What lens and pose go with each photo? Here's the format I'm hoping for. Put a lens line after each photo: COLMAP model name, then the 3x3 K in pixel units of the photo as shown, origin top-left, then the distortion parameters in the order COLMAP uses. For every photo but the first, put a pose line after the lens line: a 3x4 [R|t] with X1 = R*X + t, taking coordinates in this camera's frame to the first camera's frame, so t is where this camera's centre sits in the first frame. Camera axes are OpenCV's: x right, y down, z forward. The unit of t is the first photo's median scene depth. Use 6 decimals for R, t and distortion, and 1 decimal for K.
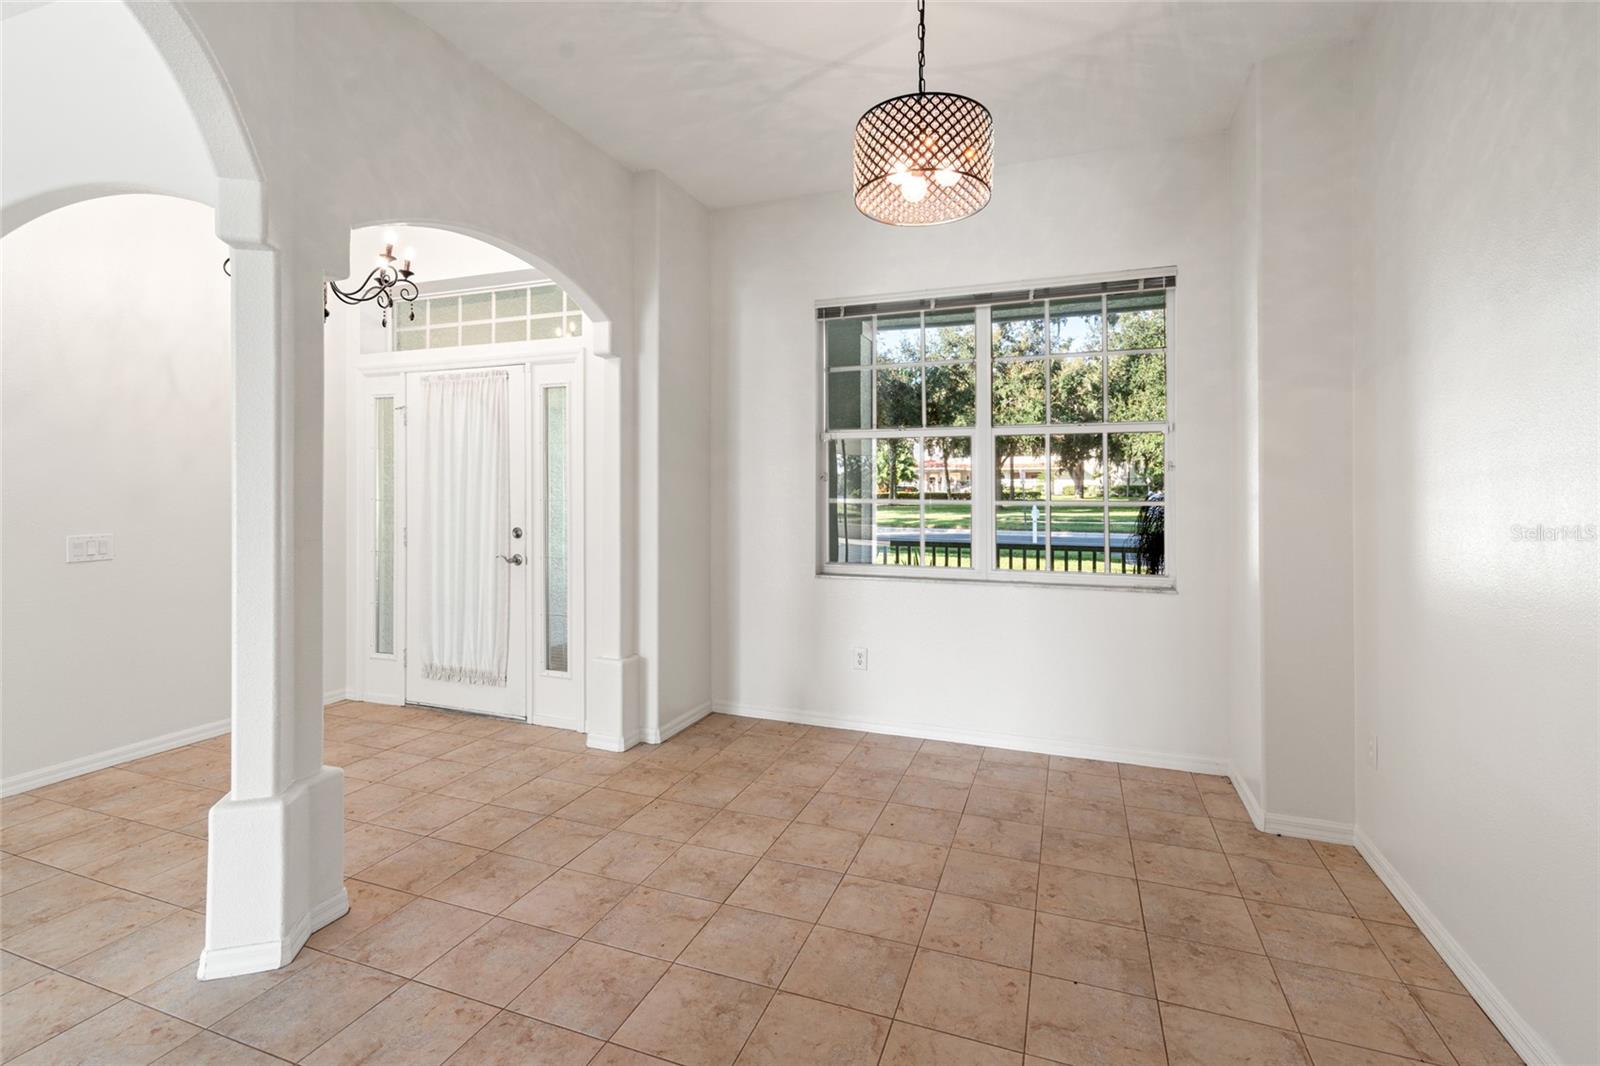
lens RADIAL K [[737.7, 0, 789.1], [0, 737.7, 483.6], [0, 0, 1]] dist [0.002113, 0.002528]
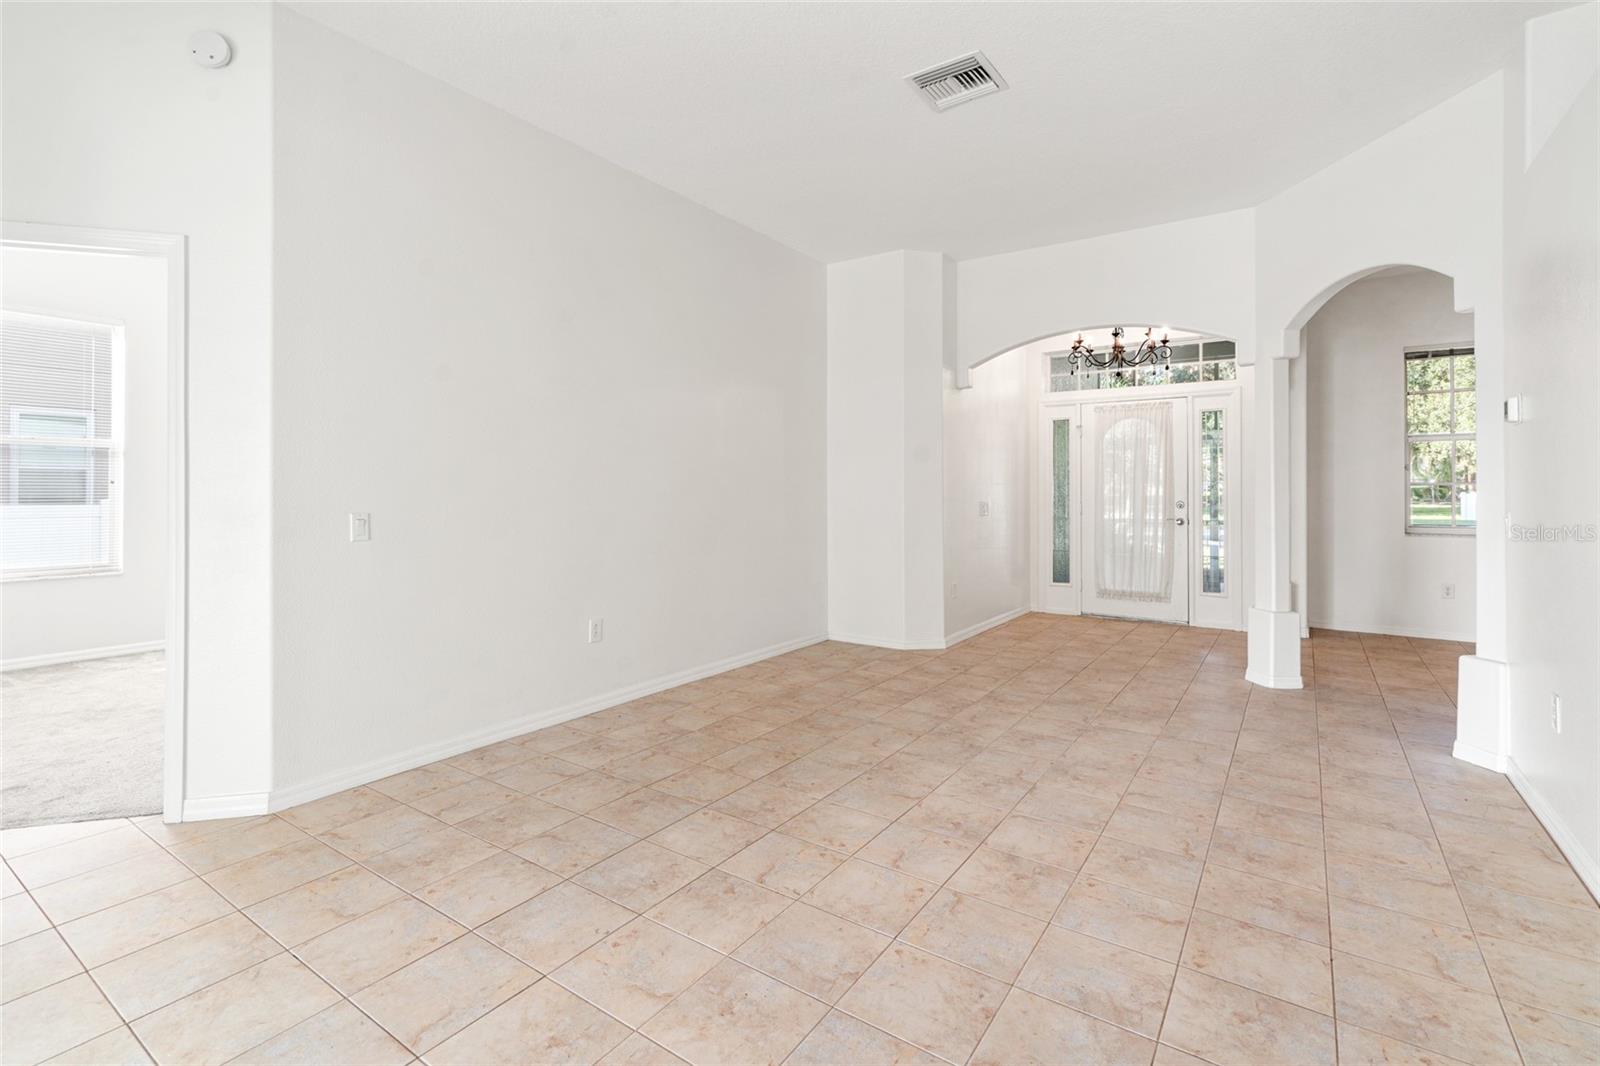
lens RADIAL K [[737.7, 0, 780.4], [0, 737.7, 490.2], [0, 0, 1]] dist [0.002113, 0.002528]
pose [[0.968585, -0.000788, -0.248680, -0.776910], [0.001490, 0.999995, 0.002638, 0.029293], [0.248676, -0.002926, 0.968582, -0.712066]]
